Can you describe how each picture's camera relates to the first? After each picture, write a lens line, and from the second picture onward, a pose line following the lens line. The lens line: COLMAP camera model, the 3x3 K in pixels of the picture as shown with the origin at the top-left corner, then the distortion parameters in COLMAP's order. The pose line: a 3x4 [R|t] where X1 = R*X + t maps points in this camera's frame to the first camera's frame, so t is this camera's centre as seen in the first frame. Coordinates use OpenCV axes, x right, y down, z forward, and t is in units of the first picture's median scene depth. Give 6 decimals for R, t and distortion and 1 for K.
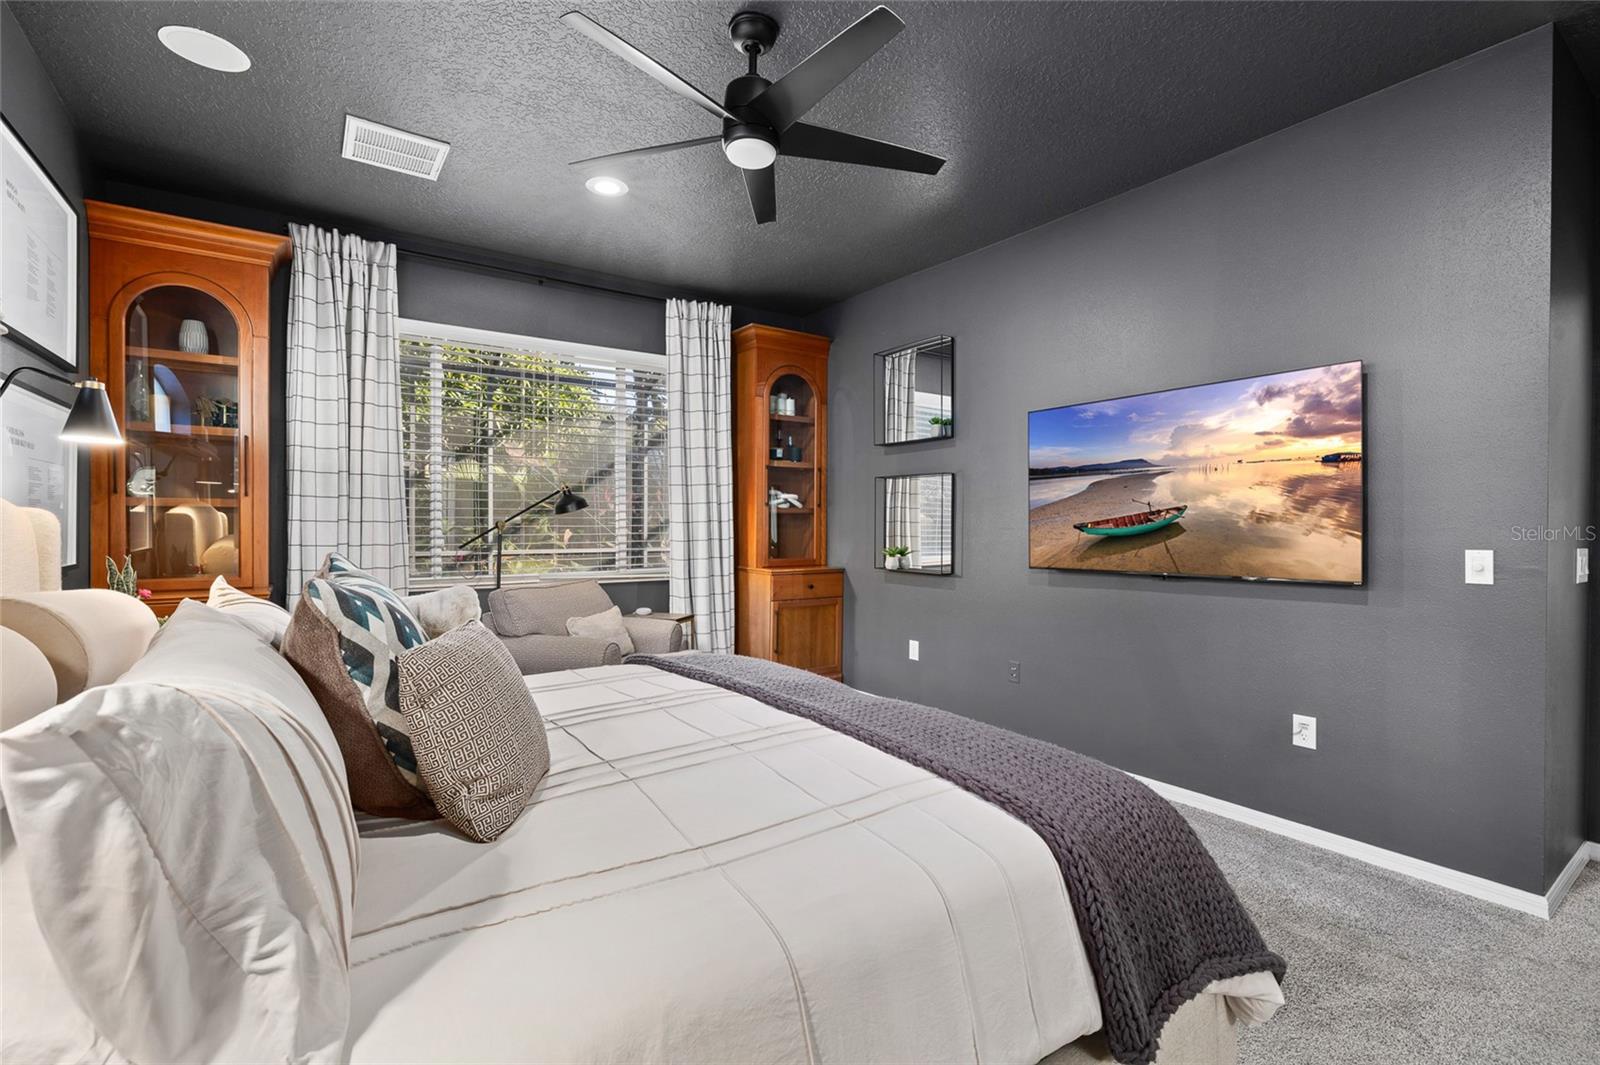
lens RADIAL K [[762.0, 0, 800.0], [0, 762.0, 532.5], [0, 0, 1]] dist [-0.001263, -0.000046]
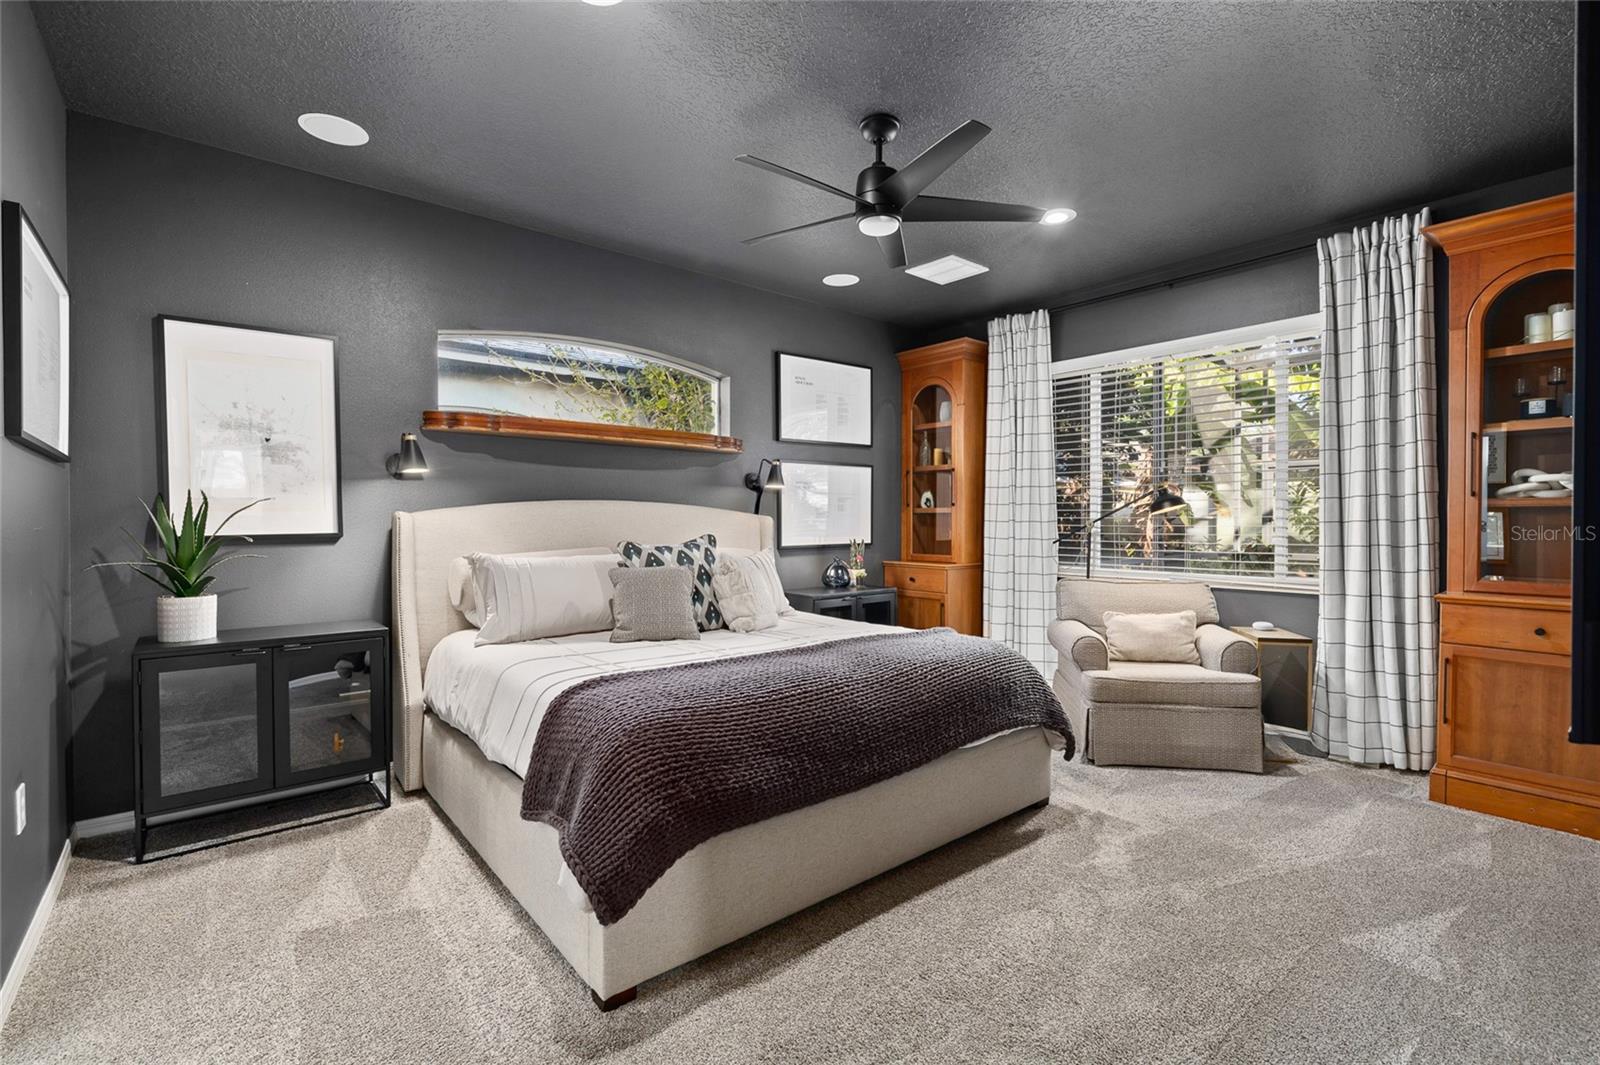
lens RADIAL K [[762.0, 0, 800.0], [0, 762.0, 532.5], [0, 0, 1]] dist [-0.001263, -0.000046]
pose [[0.044512, 0.020767, -0.998793, 0.773179], [-0.000522, 0.999784, 0.020764, -0.023397], [0.999009, -0.000403, 0.044513, 0.542919]]
